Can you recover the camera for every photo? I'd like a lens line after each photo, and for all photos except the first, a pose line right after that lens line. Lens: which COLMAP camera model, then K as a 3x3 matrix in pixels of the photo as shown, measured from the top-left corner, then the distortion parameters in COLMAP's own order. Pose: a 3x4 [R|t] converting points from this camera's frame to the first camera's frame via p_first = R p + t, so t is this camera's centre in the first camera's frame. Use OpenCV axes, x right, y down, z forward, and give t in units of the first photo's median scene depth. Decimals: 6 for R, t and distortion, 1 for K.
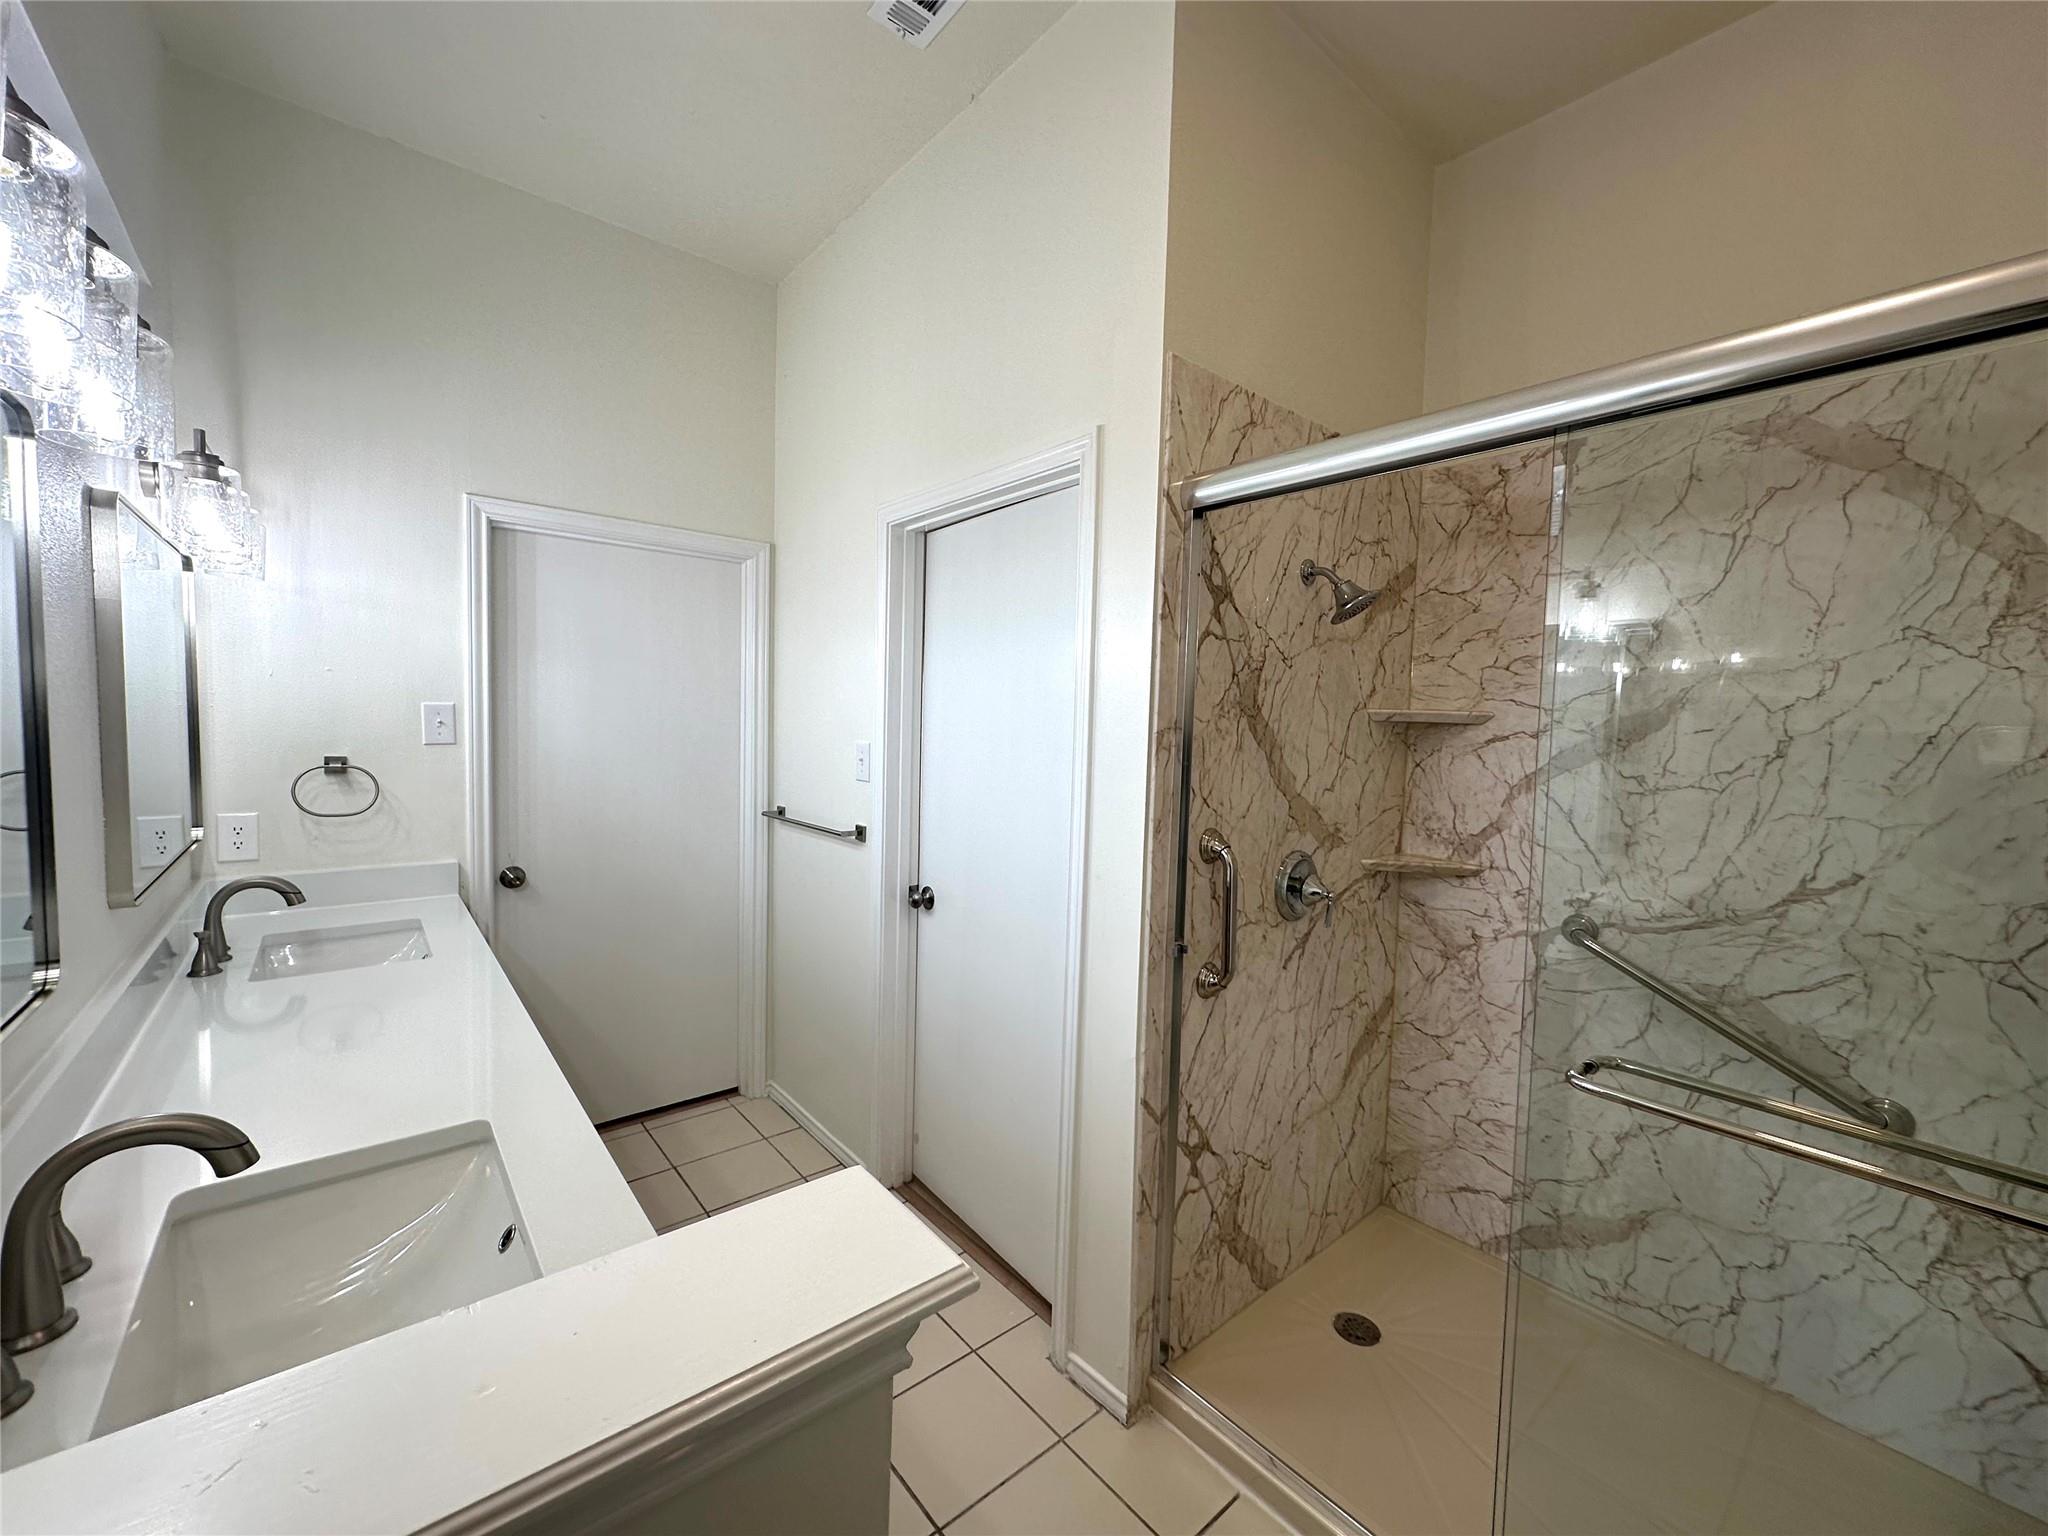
lens RADIAL K [[814.6, 0, 1023.3], [0, 814.6, 768.2], [0, 0, 1]] dist [0.000231, 0.000507]
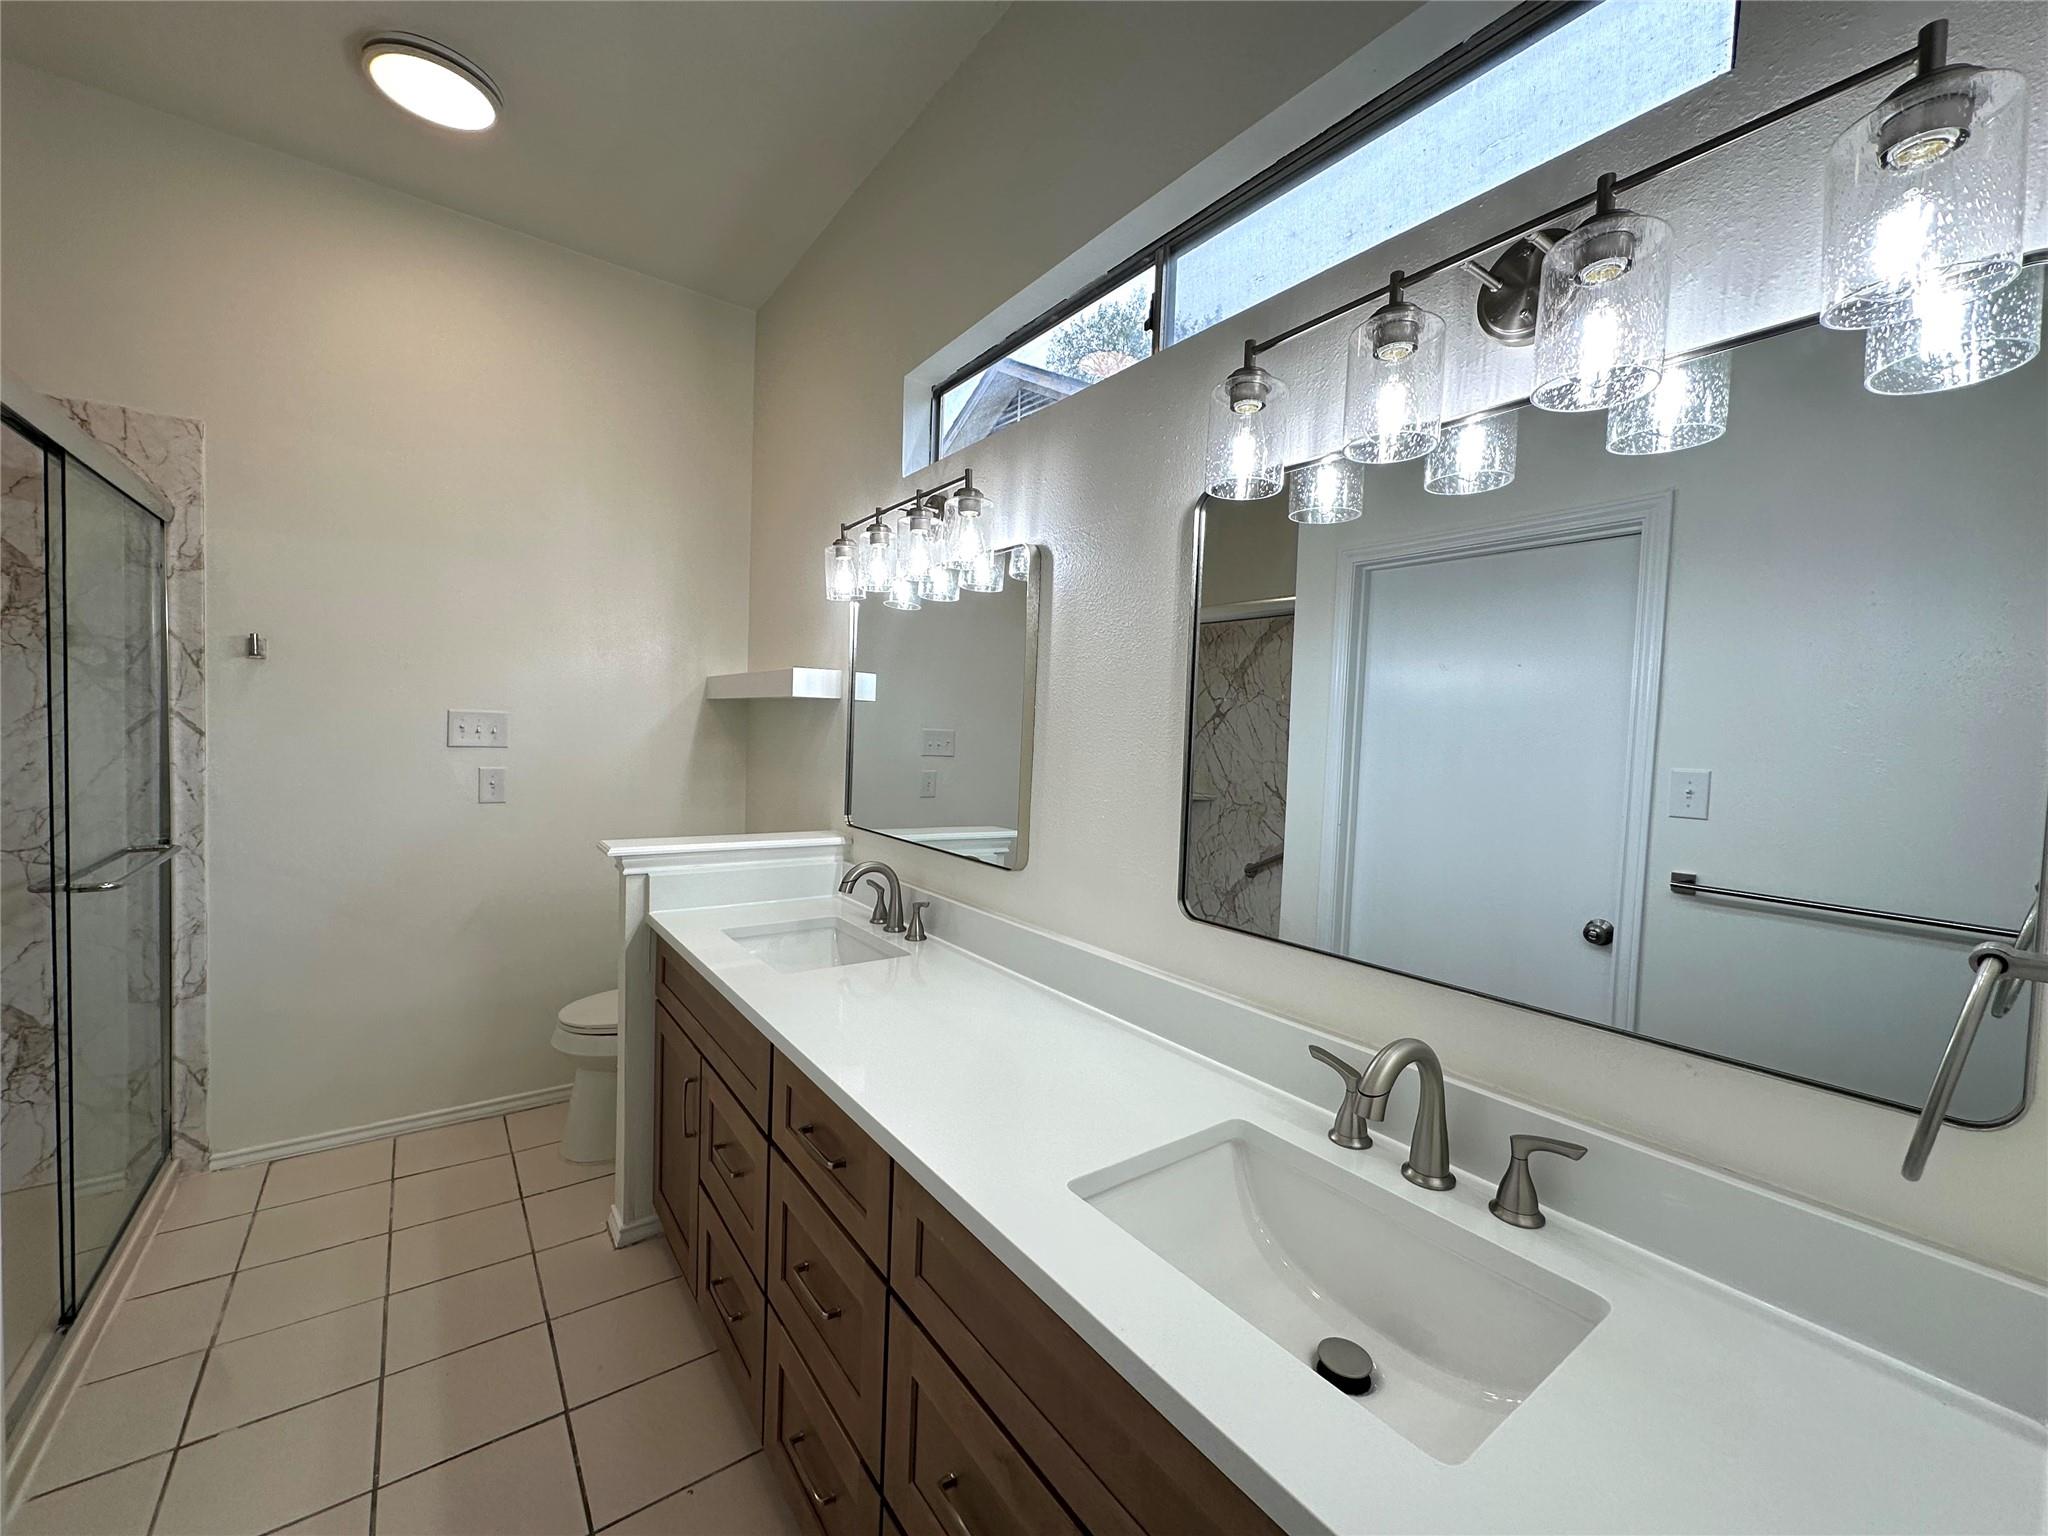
lens RADIAL K [[814.6, 0, 1023.6], [0, 814.6, 769.2], [0, 0, 1]] dist [0.000231, 0.000507]
pose [[0.061179, -0.069144, 0.995729, -0.126799], [0.023643, 0.997418, 0.067809, 0.040718], [-0.997847, 0.019393, 0.062656, -0.850040]]
